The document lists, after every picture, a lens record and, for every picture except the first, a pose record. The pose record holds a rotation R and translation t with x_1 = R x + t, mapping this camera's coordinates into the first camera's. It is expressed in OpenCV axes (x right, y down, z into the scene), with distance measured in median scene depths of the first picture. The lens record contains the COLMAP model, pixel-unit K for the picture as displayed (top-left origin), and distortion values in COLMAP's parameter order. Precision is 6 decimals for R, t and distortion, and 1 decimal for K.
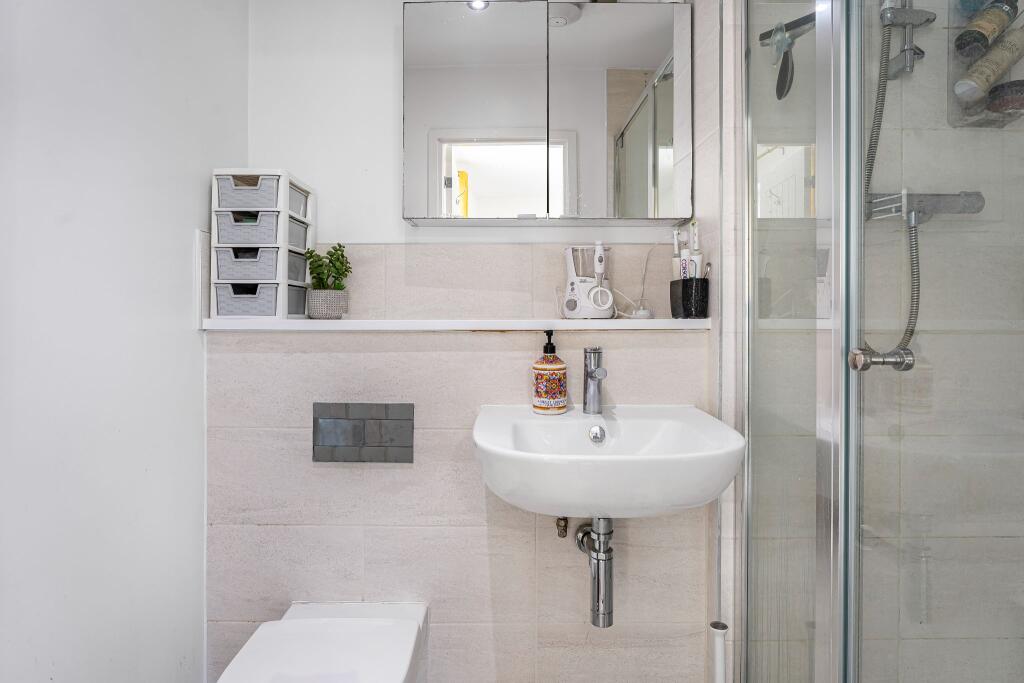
lens RADIAL K [[534.5, 0, 513.0], [0, 534.5, 322.1], [0, 0, 1]] dist [0.000647, 0.000060]
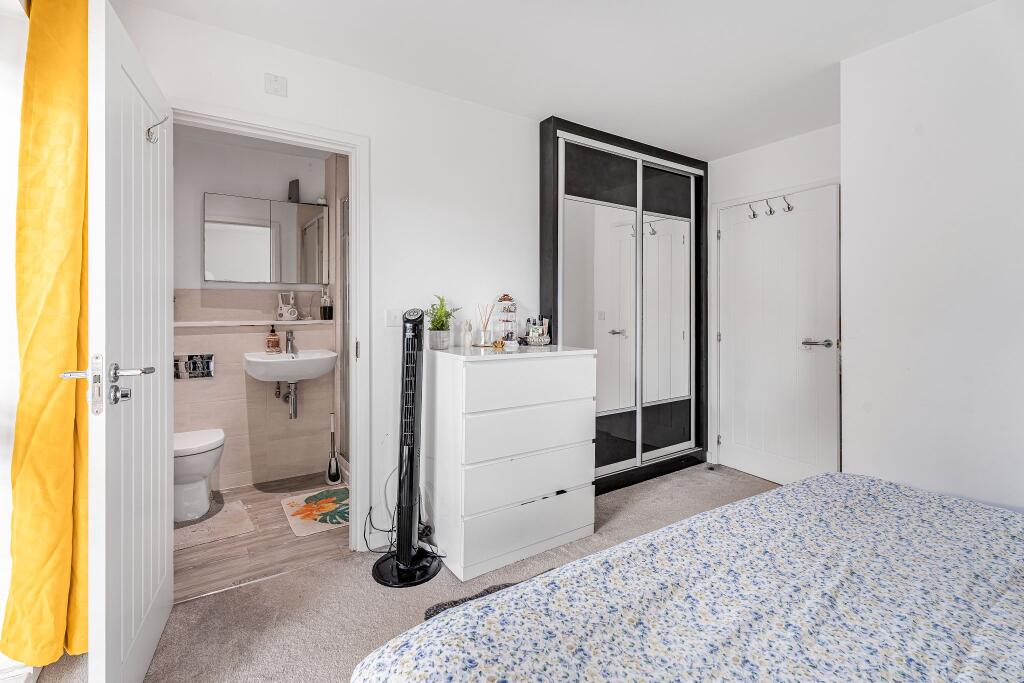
lens RADIAL K [[463.1, 0, 517.6], [0, 463.1, 318.0], [0, 0, 1]] dist [0.004345, 0.000133]
pose [[0.824890, -0.009895, 0.565206, -0.230420], [0.011444, 0.999934, 0.000803, -0.007814], [-0.565177, 0.005805, 0.824949, -1.626178]]
